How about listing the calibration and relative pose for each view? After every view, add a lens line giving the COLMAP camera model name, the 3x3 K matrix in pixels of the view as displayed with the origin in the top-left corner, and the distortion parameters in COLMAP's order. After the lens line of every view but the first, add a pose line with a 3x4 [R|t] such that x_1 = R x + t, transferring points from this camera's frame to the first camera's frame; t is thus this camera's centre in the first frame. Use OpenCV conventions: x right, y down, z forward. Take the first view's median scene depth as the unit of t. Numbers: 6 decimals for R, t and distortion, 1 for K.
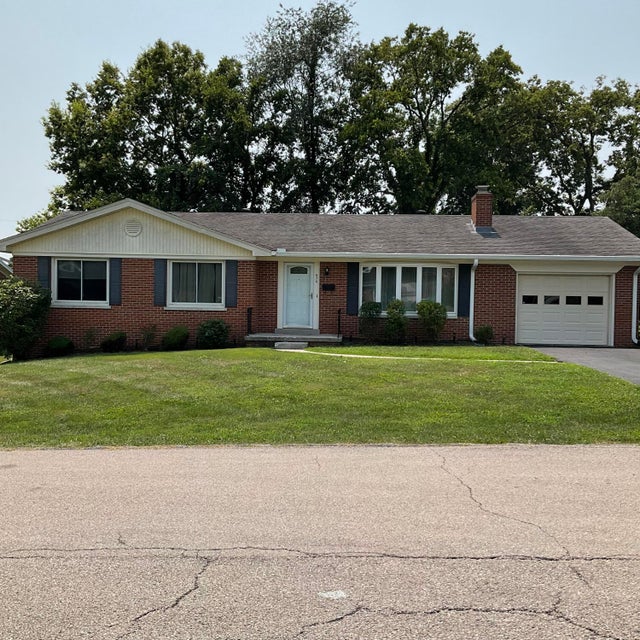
lens RADIAL K [[723.1, 0, 320.0], [0, 723.1, 320.0], [0, 0, 1]] dist [0.054016, -0.037947]
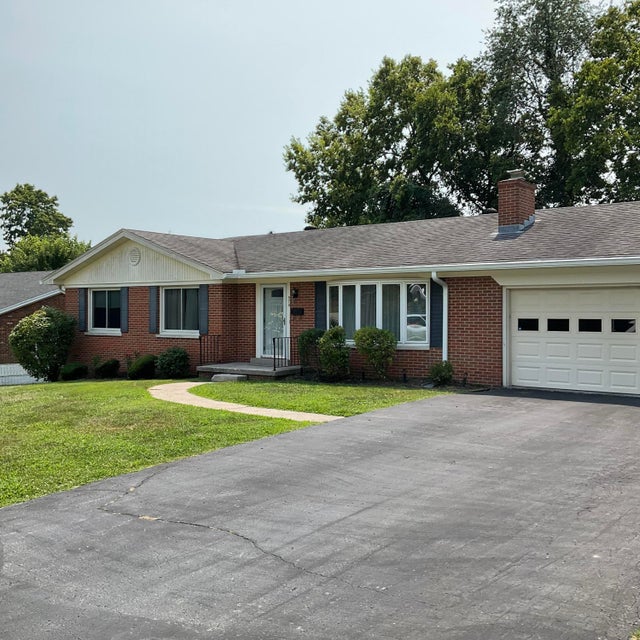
lens RADIAL K [[723.1, 0, 320.0], [0, 723.1, 320.0], [0, 0, 1]] dist [0.054016, -0.037947]
pose [[0.819609, -0.009932, -0.572837, 0.528872], [-0.005329, 0.999674, -0.024958, -0.013856], [0.572898, 0.023509, 0.819289, 0.310514]]
